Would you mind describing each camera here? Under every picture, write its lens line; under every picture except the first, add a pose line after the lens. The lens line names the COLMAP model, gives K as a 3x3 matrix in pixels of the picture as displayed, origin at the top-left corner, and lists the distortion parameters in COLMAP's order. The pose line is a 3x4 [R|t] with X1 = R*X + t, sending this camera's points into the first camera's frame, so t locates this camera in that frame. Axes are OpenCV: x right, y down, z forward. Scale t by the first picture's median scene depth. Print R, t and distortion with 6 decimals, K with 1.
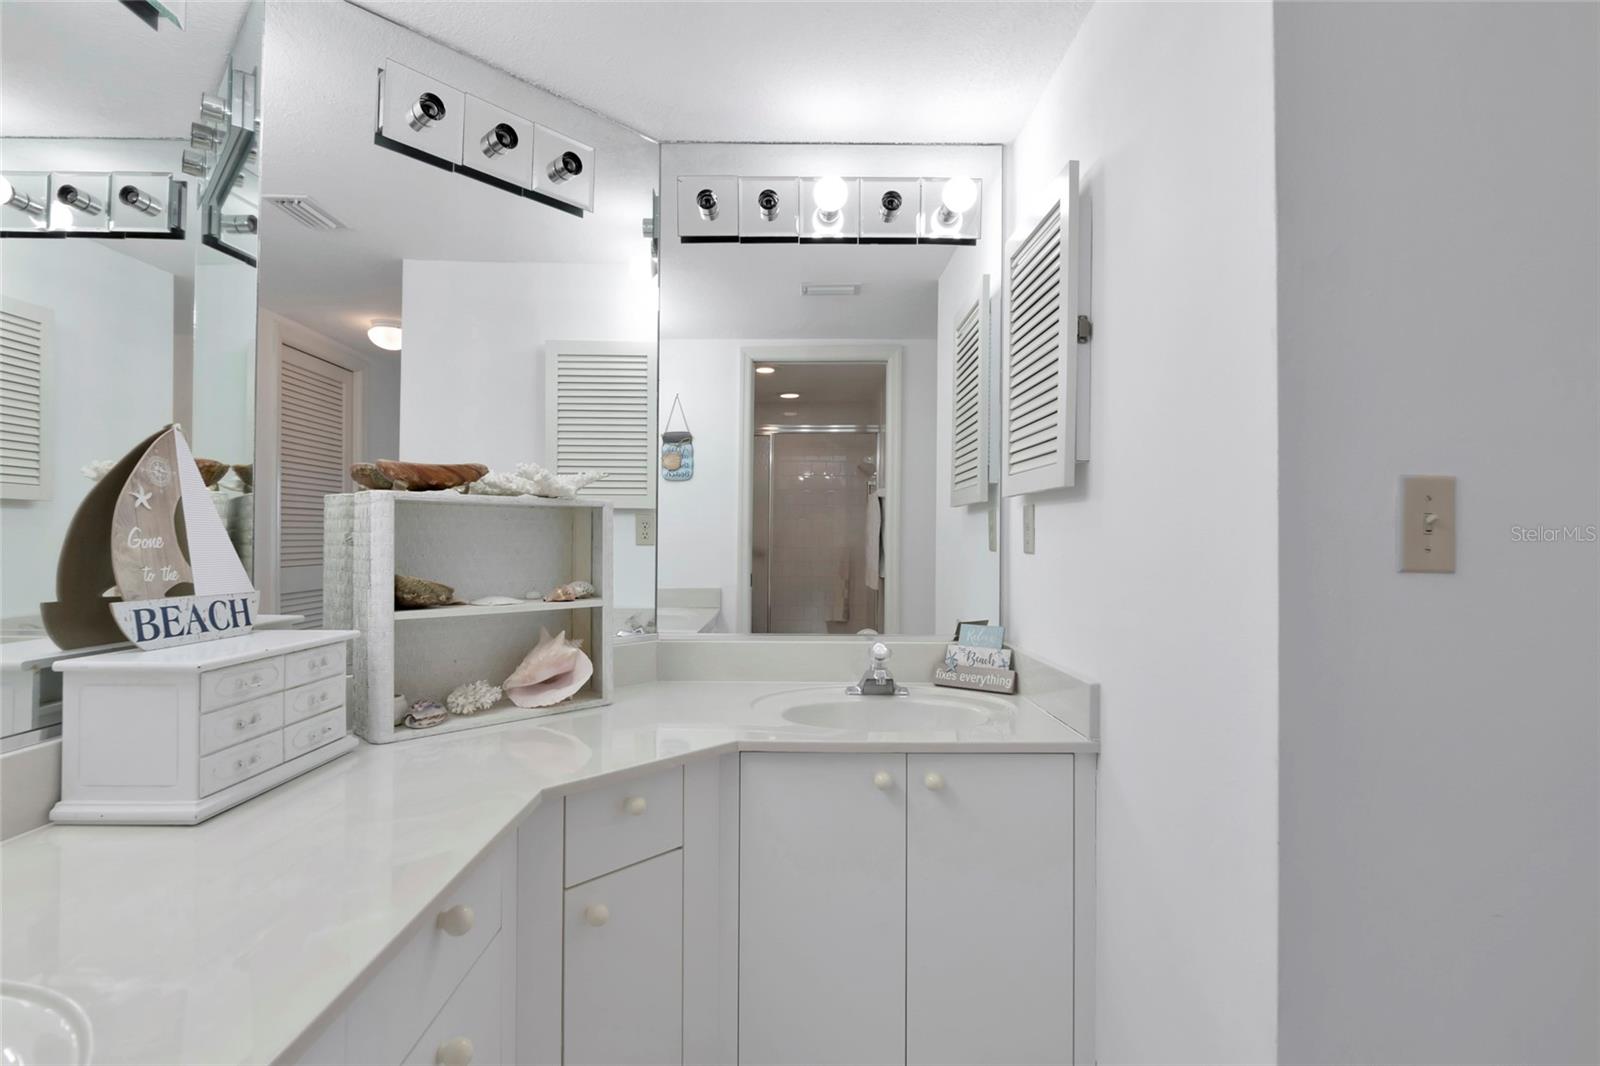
lens RADIAL K [[785.9, 0, 800.0], [0, 785.9, 533.0], [0, 0, 1]] dist [-0.001646, -0.000363]
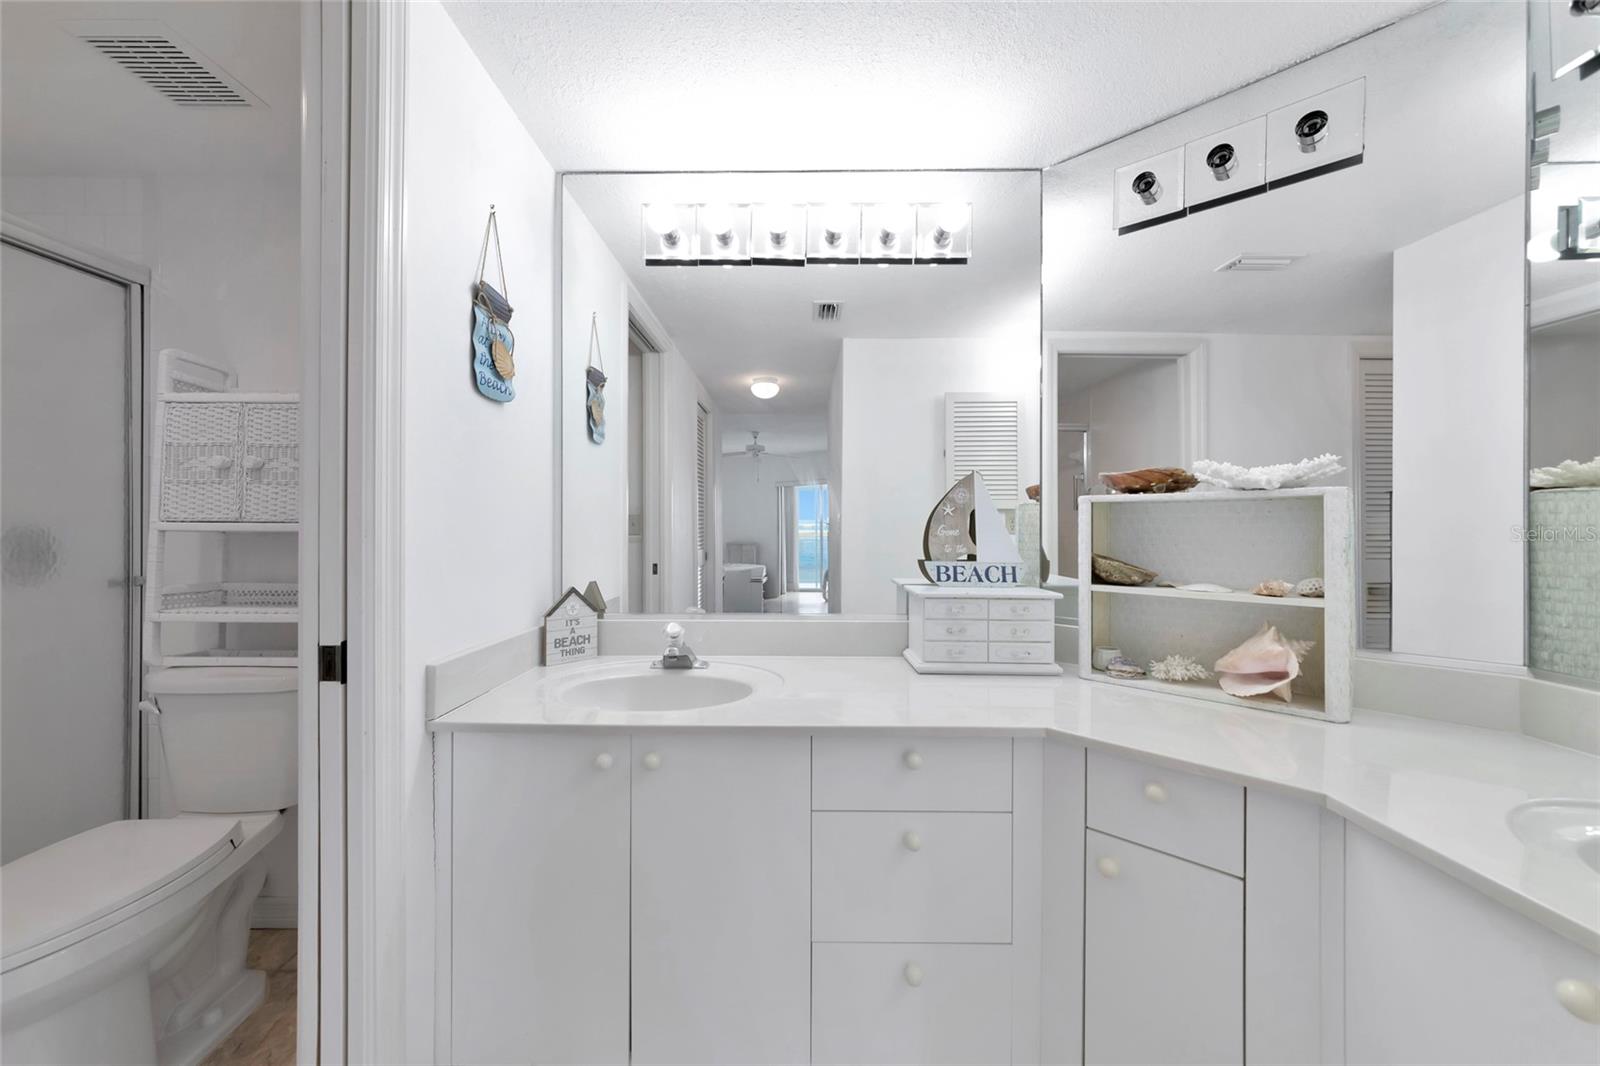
lens RADIAL K [[584.8, 0, 795.5], [0, 584.8, 529.9], [0, 0, 1]] dist [0.000225, 0.000033]
pose [[-0.029606, -0.004457, -0.999552, 0.577414], [0.002792, 0.999986, -0.004542, 0.009644], [0.999558, -0.002925, -0.029594, 0.580298]]
